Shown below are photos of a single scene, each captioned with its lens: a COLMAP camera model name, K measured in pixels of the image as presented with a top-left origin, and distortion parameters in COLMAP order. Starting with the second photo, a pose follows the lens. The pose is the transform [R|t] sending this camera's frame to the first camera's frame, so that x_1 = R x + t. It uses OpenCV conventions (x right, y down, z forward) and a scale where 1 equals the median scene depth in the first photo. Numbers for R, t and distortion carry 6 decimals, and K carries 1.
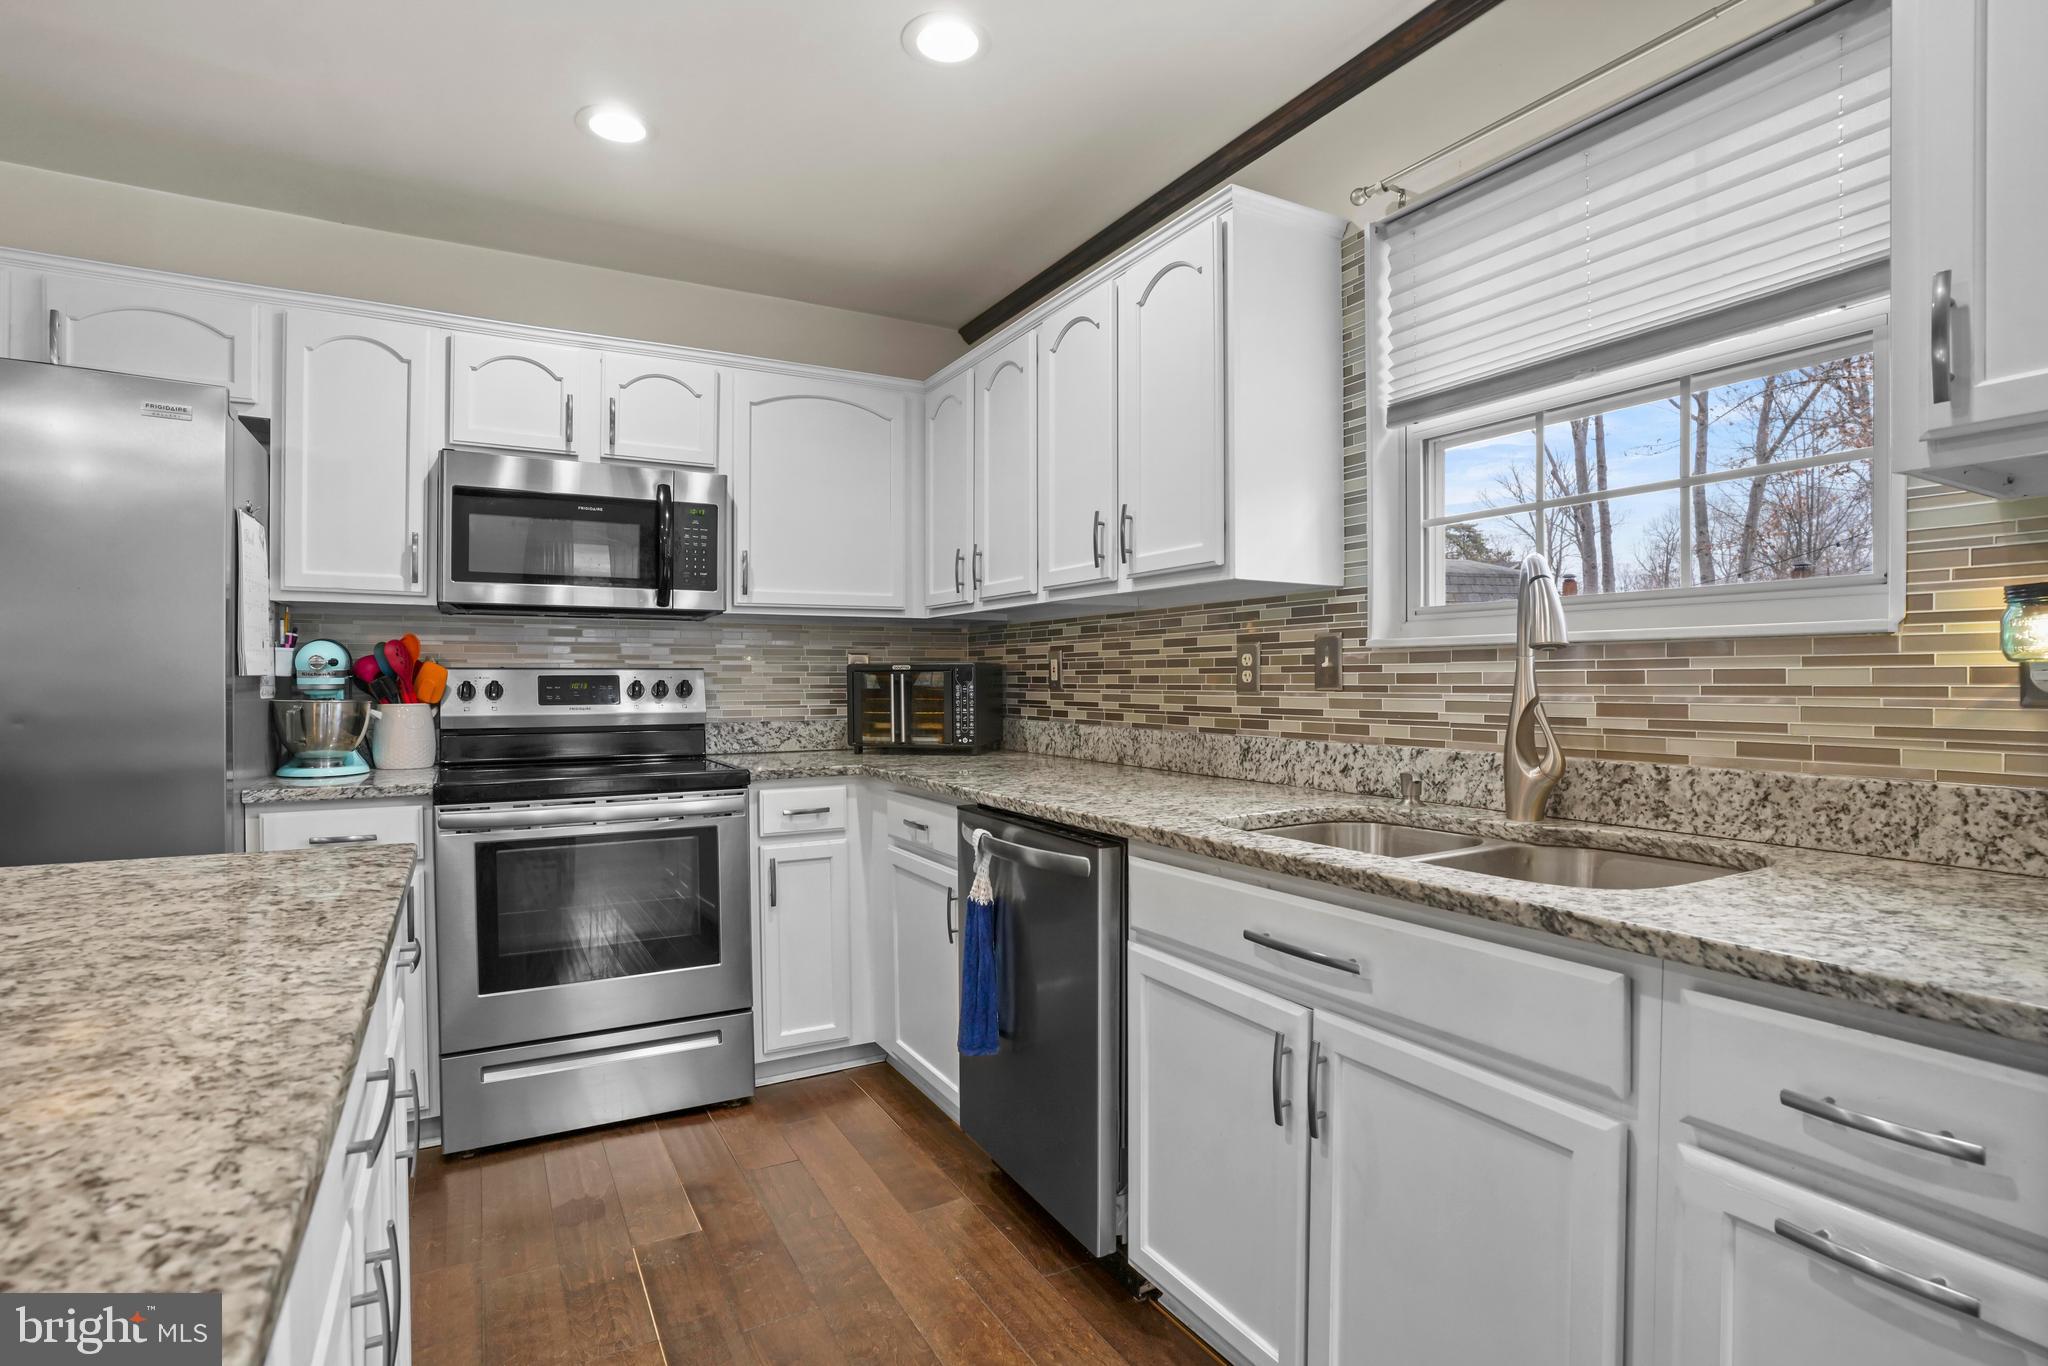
lens RADIAL K [[1015.4, 0, 1008.9], [0, 1015.4, 688.7], [0, 0, 1]] dist [-0.057979, 0.013995]
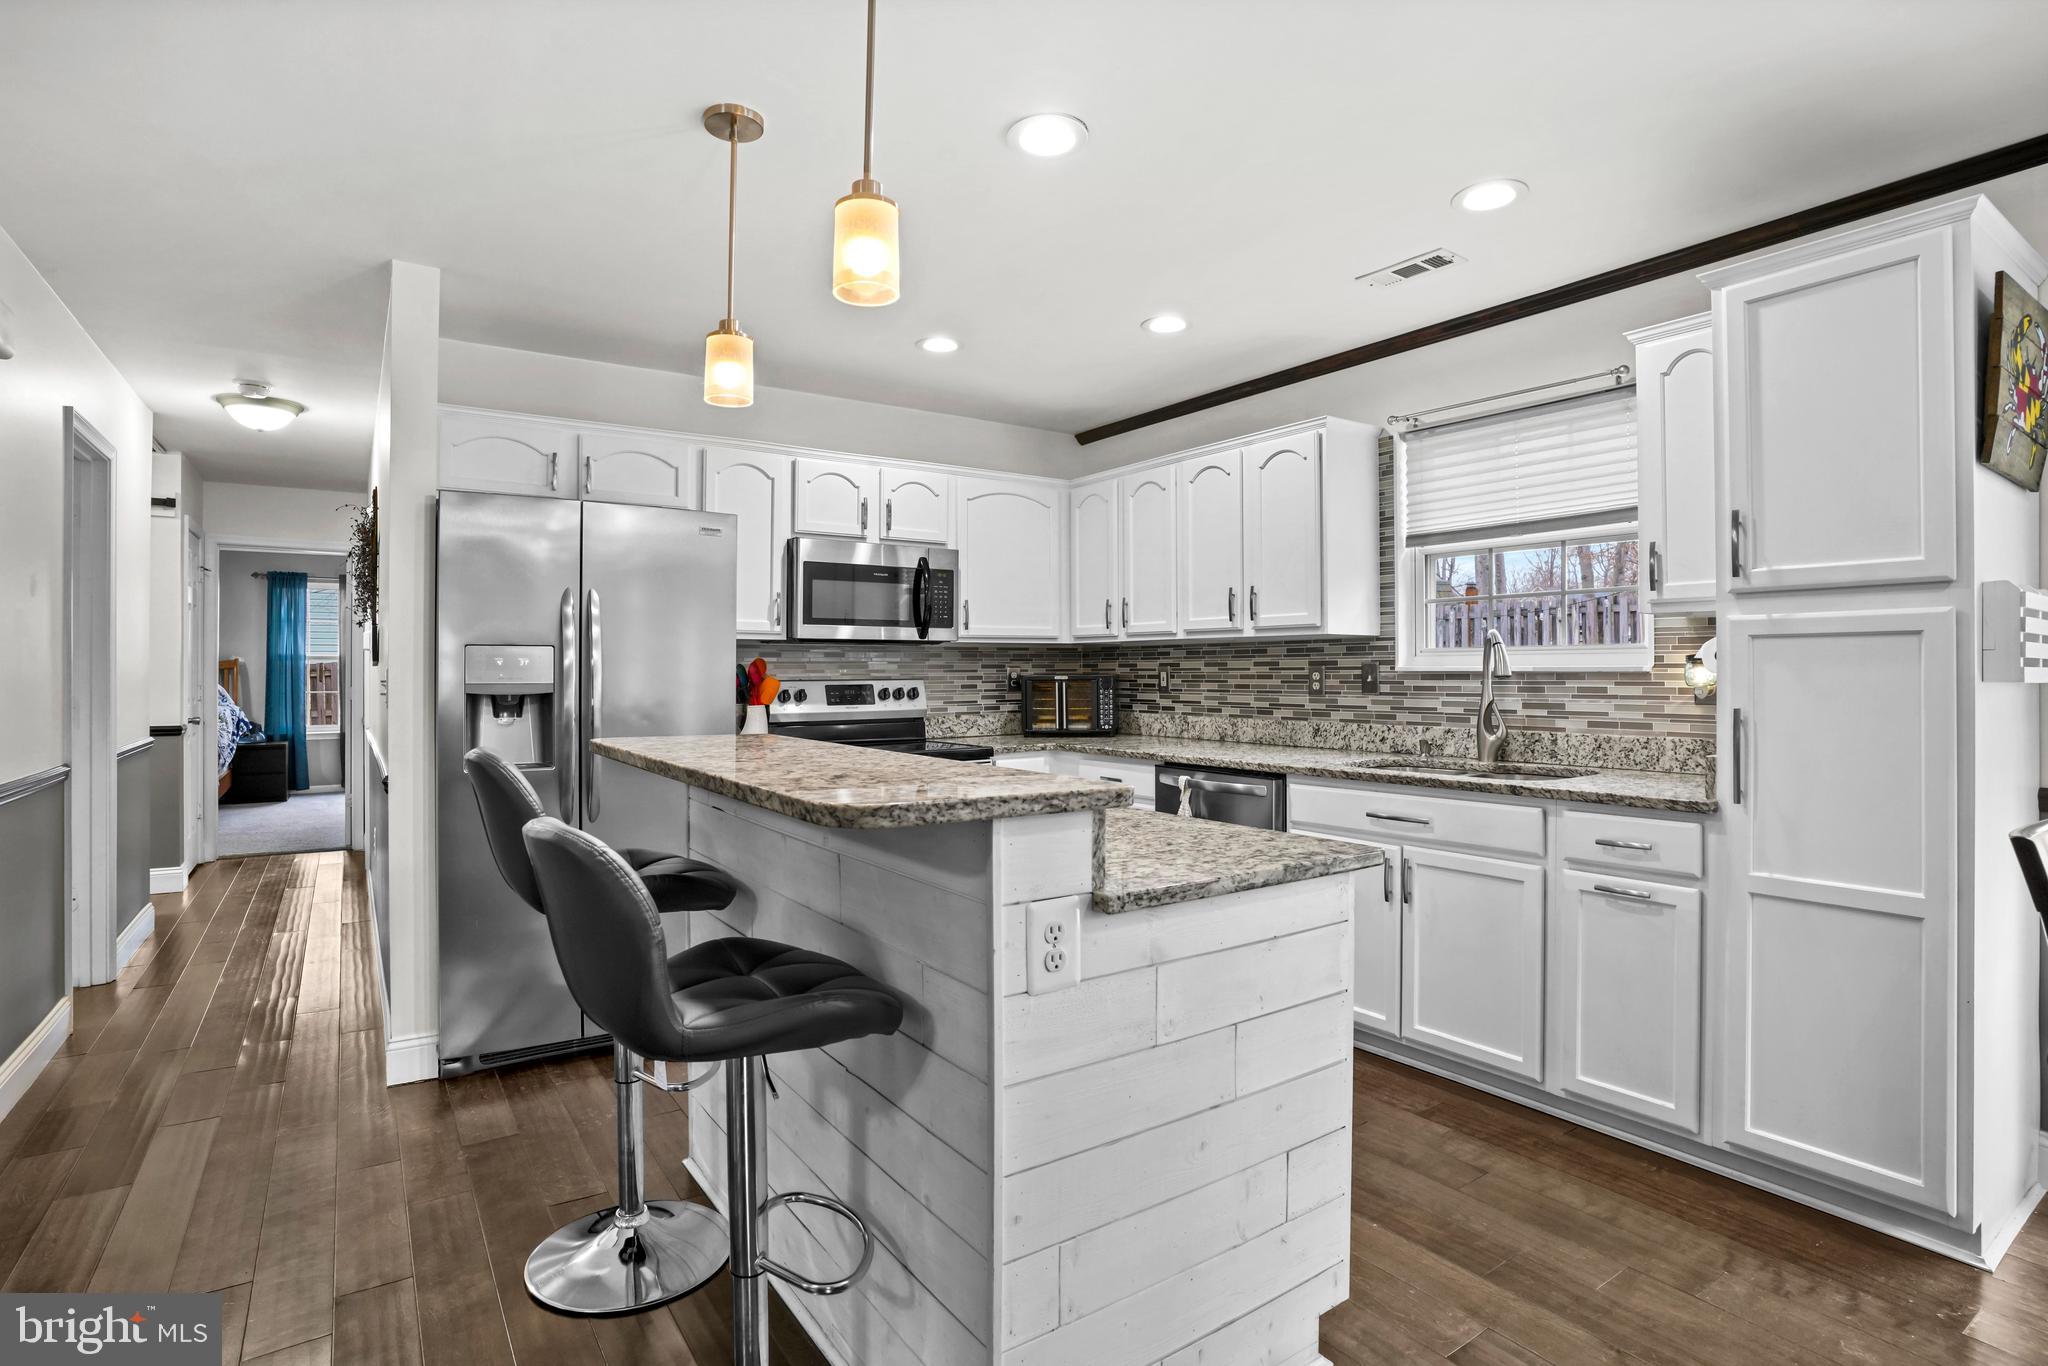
lens RADIAL K [[1015.4, 0, 1026.4], [0, 1015.4, 674.2], [0, 0, 1]] dist [-0.057979, 0.013995]
pose [[0.994788, -0.004018, 0.101886, -0.414264], [0.004635, 0.999972, -0.005821, -0.024161], [-0.101860, 0.006263, 0.994779, -0.616610]]
